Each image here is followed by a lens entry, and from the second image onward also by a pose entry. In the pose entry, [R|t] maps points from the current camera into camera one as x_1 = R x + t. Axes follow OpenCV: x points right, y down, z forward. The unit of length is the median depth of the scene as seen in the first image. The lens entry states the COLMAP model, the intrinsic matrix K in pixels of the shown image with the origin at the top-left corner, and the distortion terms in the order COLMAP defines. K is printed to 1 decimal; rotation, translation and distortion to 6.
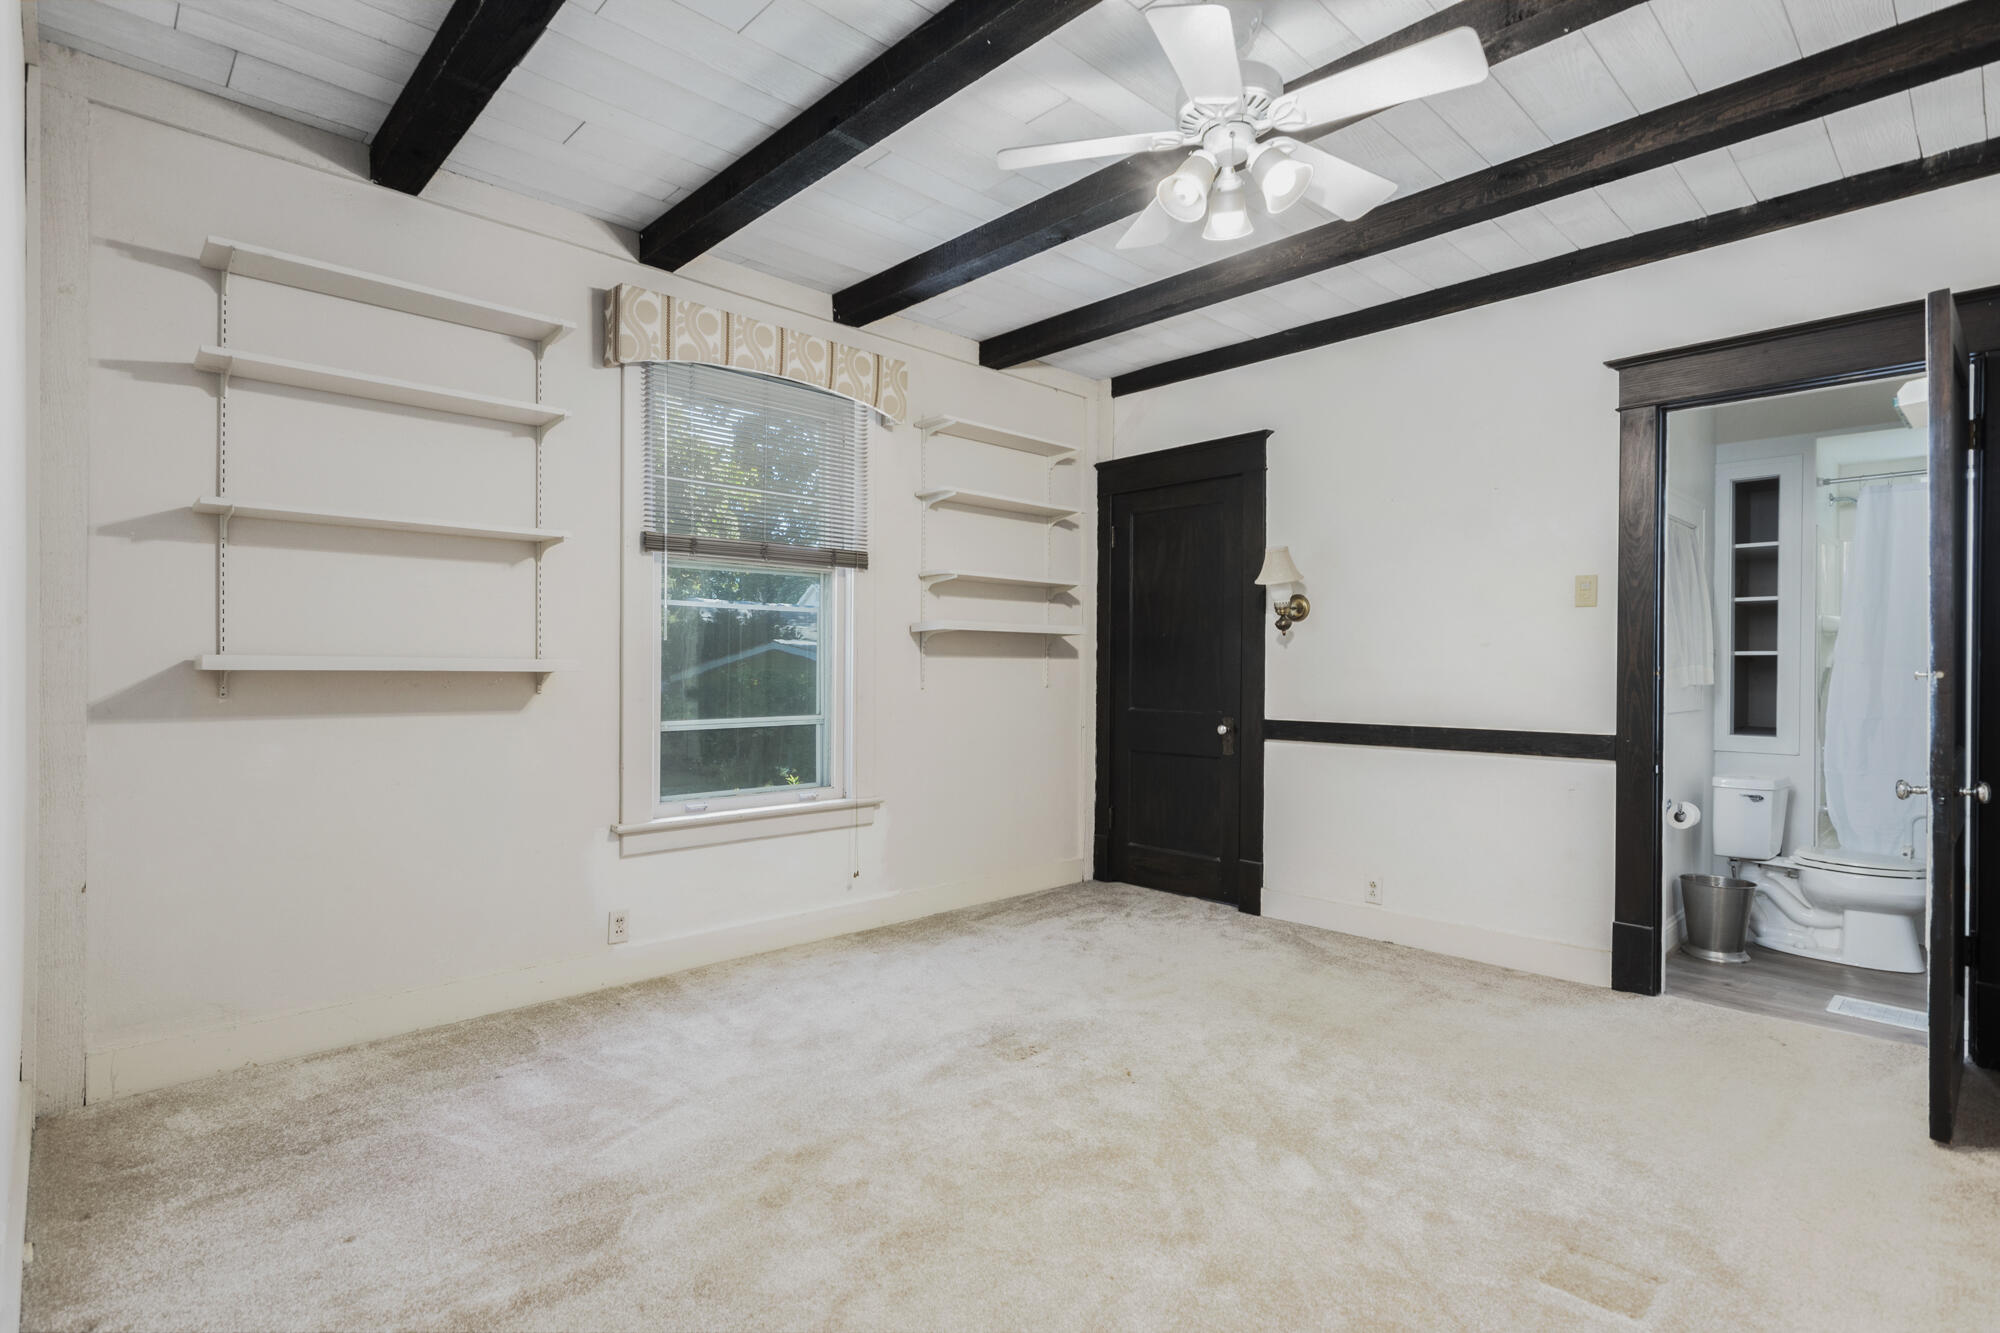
lens RADIAL K [[985.4, 0, 1000.0], [0, 985.4, 666.5], [0, 0, 1]] dist [0.001968, 0.000119]
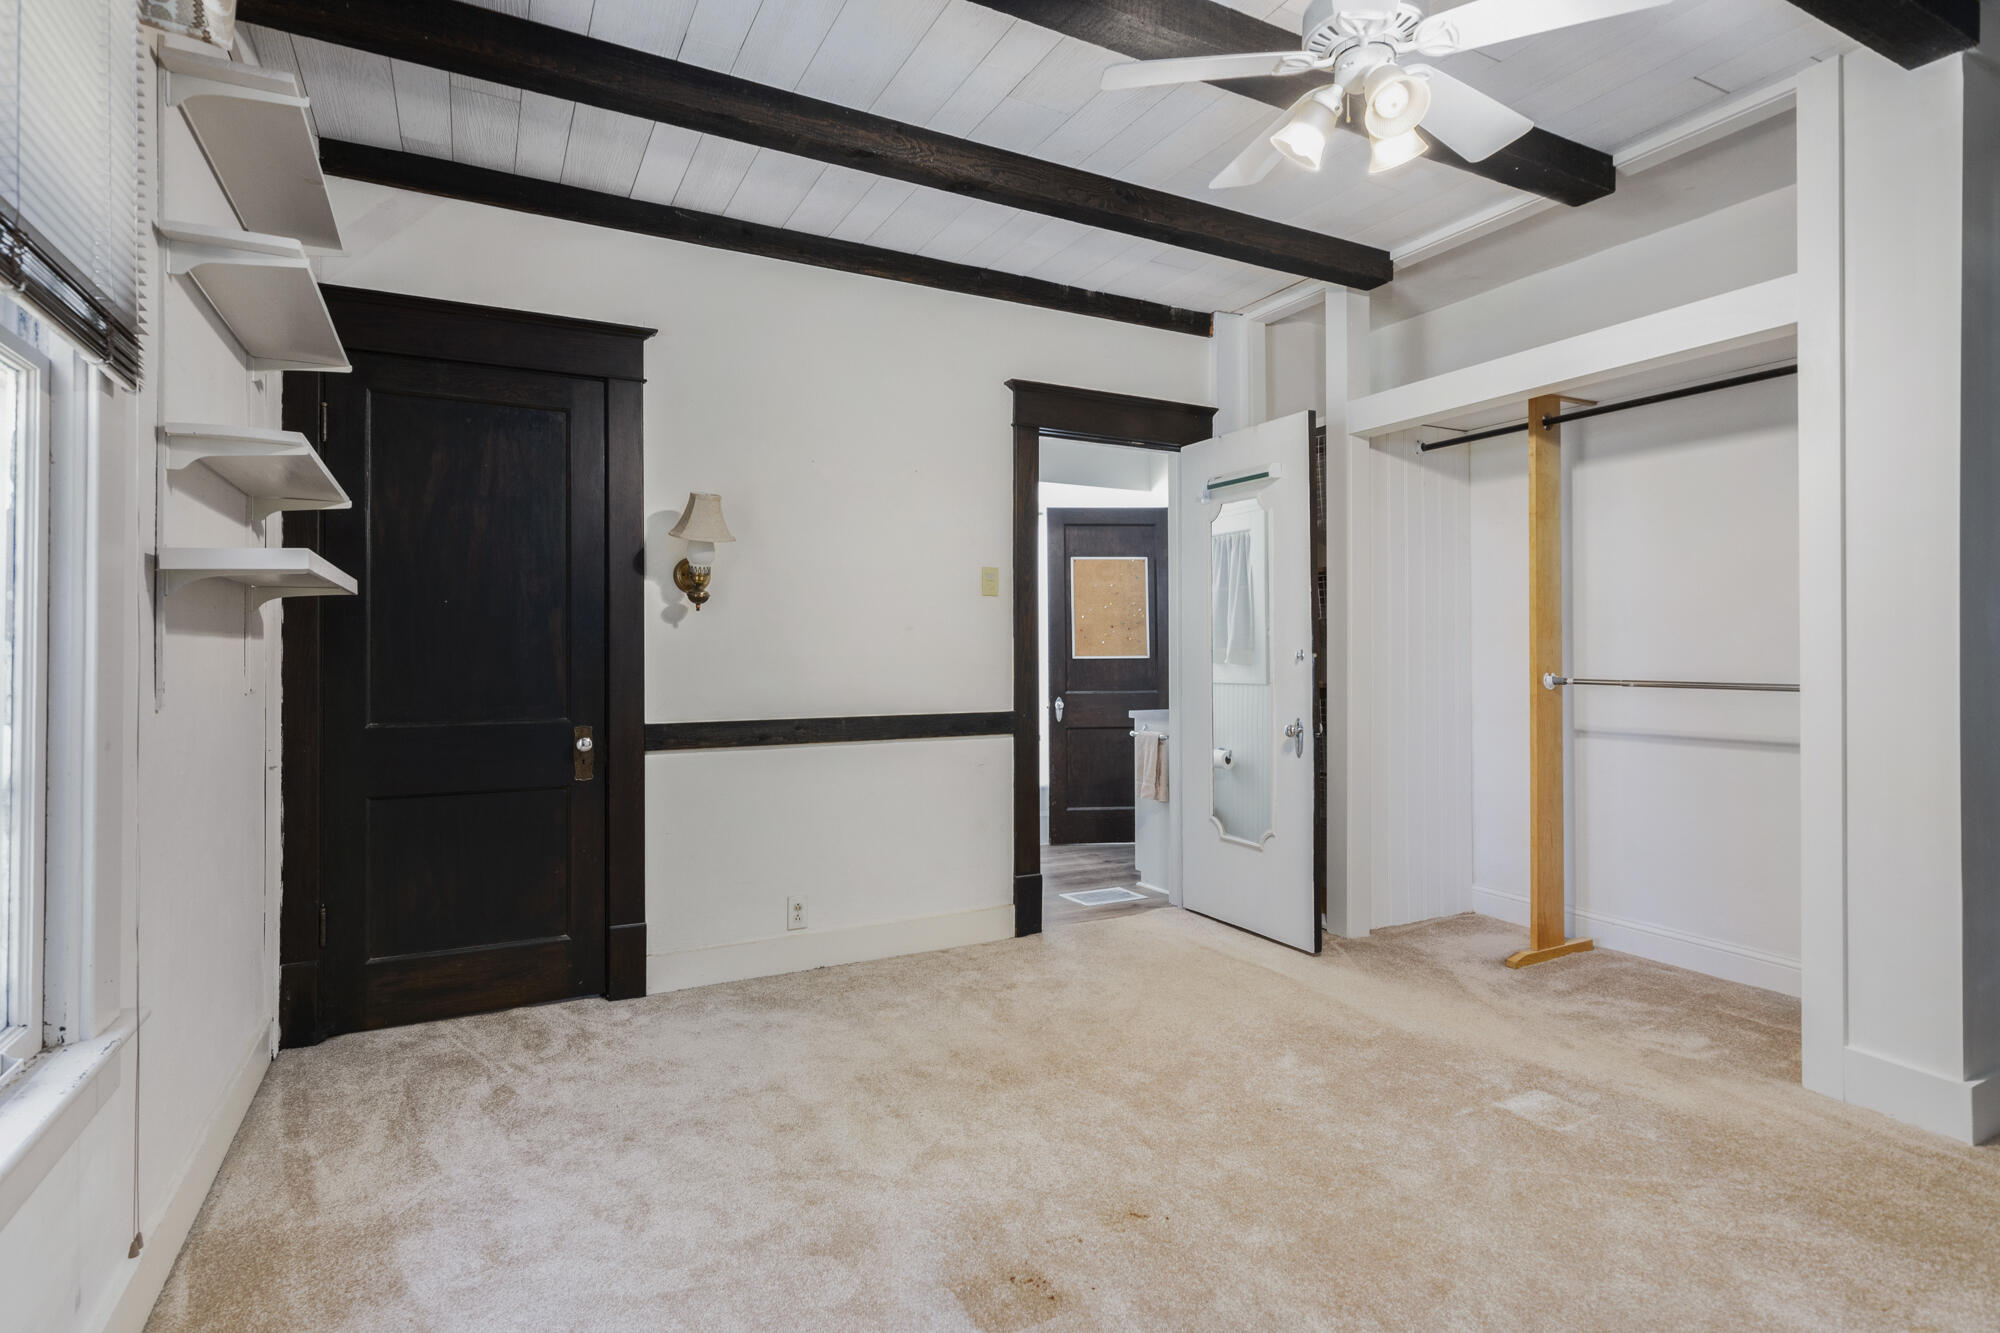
lens RADIAL K [[997.5, 0, 1005.4], [0, 997.5, 644.3], [0, 0, 1]] dist [-0.003253, -0.001195]
pose [[0.264967, -0.001294, 0.964256, -0.385372], [-0.001764, 0.999997, 0.001827, -0.007670], [-0.964256, -0.002185, 0.264964, 0.568838]]
